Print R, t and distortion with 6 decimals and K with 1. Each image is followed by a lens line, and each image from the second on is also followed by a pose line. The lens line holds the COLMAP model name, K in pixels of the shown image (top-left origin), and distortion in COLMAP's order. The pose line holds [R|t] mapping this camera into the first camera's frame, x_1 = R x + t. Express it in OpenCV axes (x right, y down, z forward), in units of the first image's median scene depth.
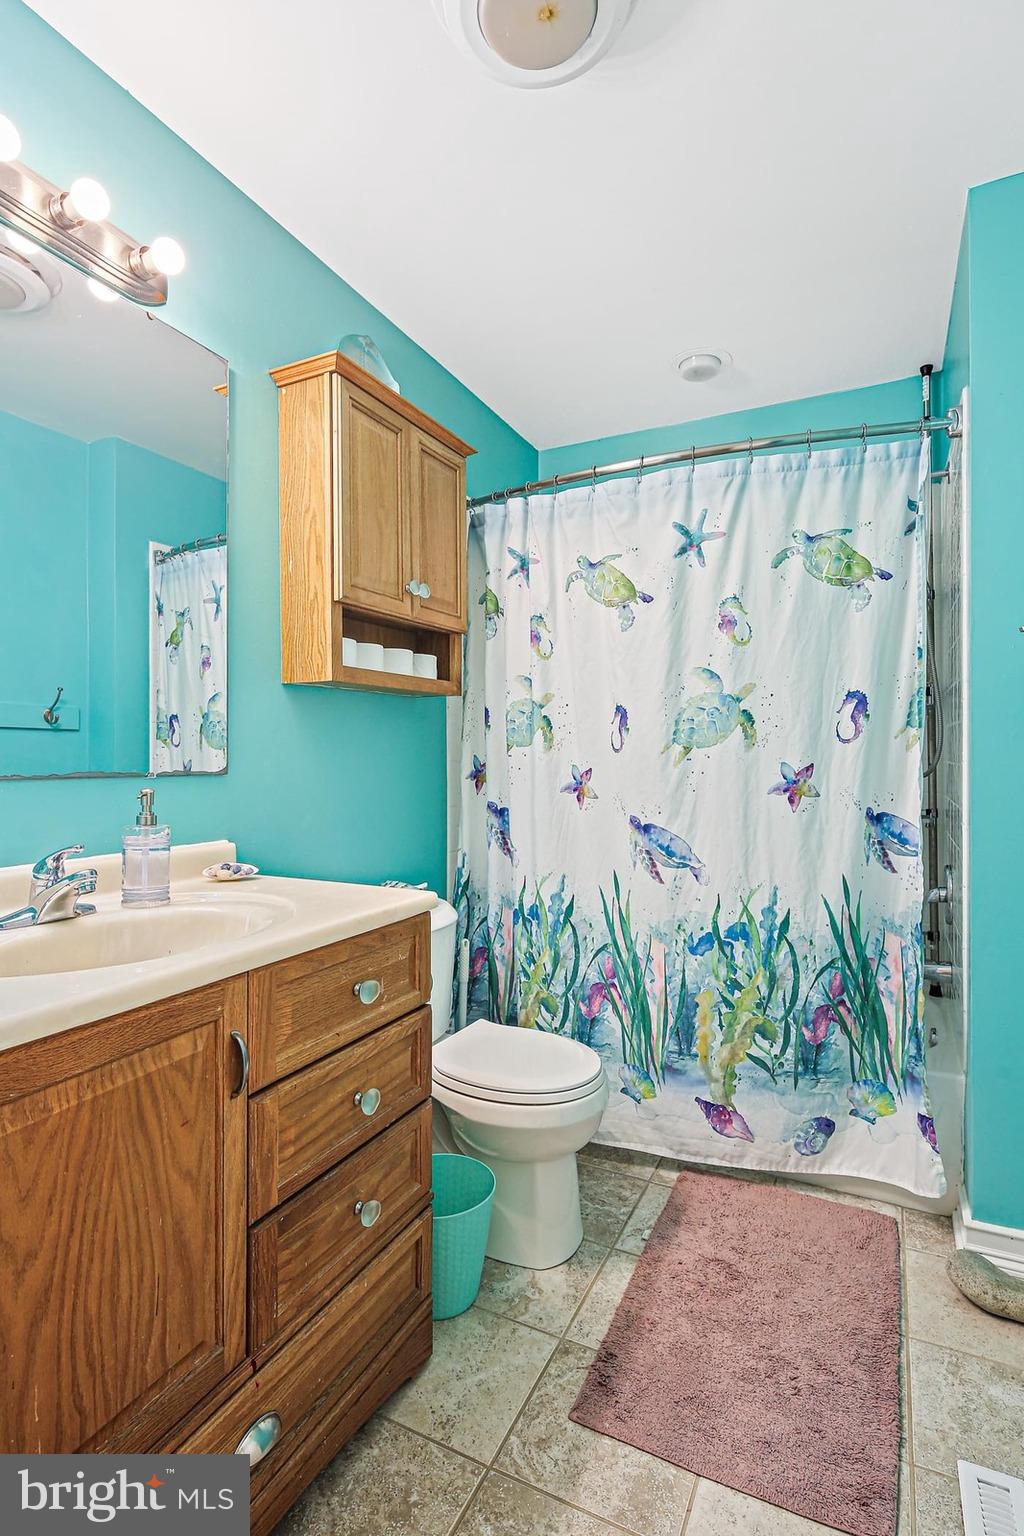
lens RADIAL K [[755.3, 0, 516.9], [0, 755.3, 746.8], [0, 0, 1]] dist [0.002747, -0.004703]
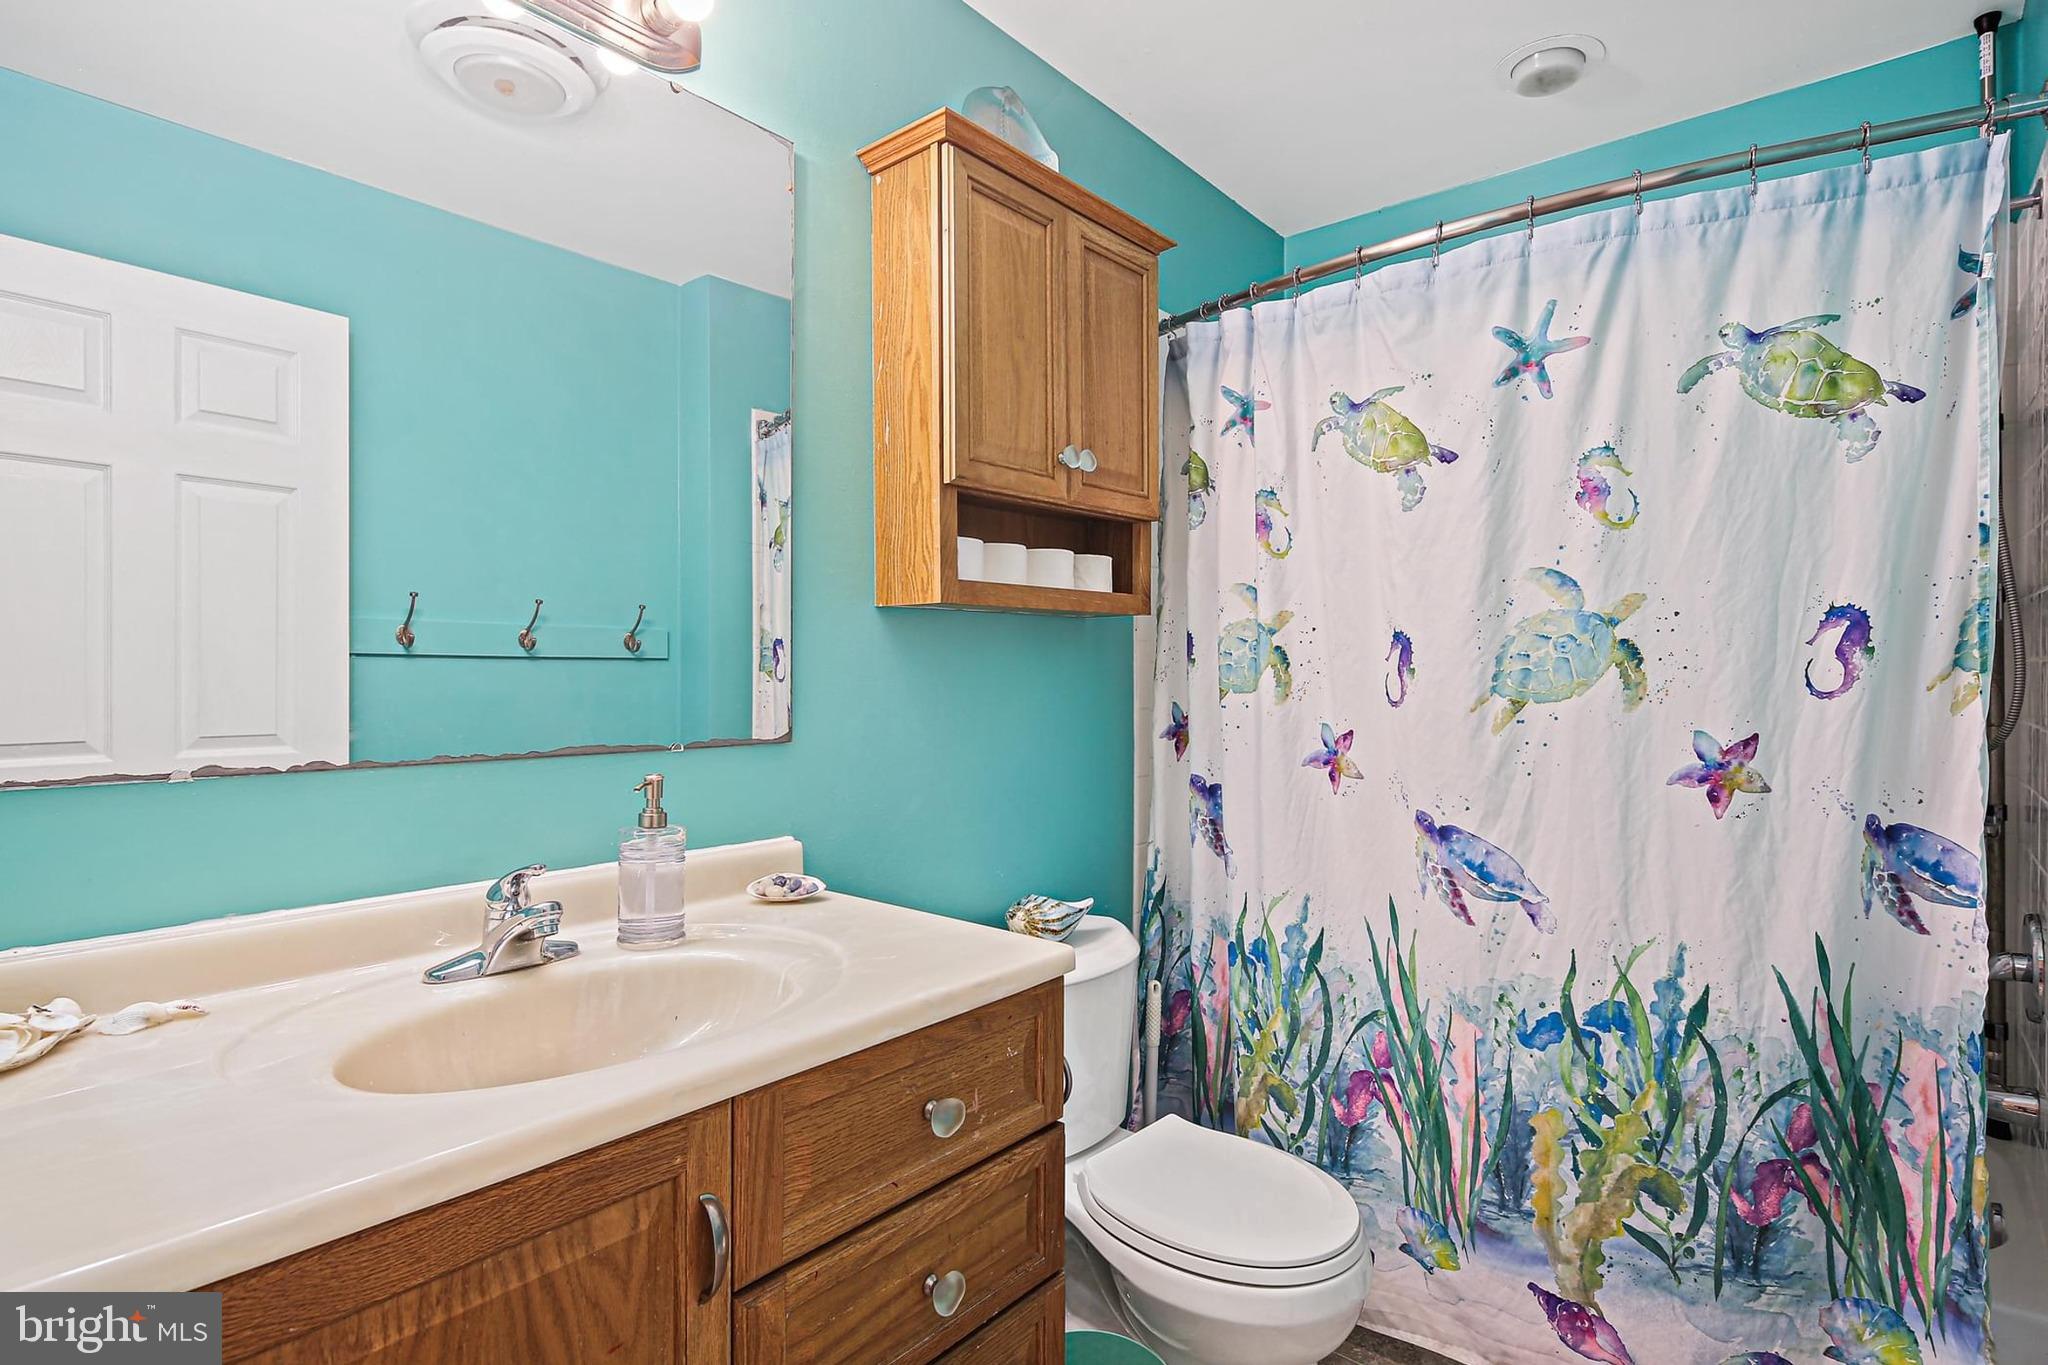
lens RADIAL K [[1007.0, 0, 1029.1], [0, 1007.0, 668.8], [0, 0, 1]] dist [0.002747, -0.004703]
pose [[0.970192, 0.003016, -0.242318, 0.043604], [-0.000496, 0.999945, 0.010459, -0.033934], [0.242336, -0.010027, 0.970141, 0.131827]]
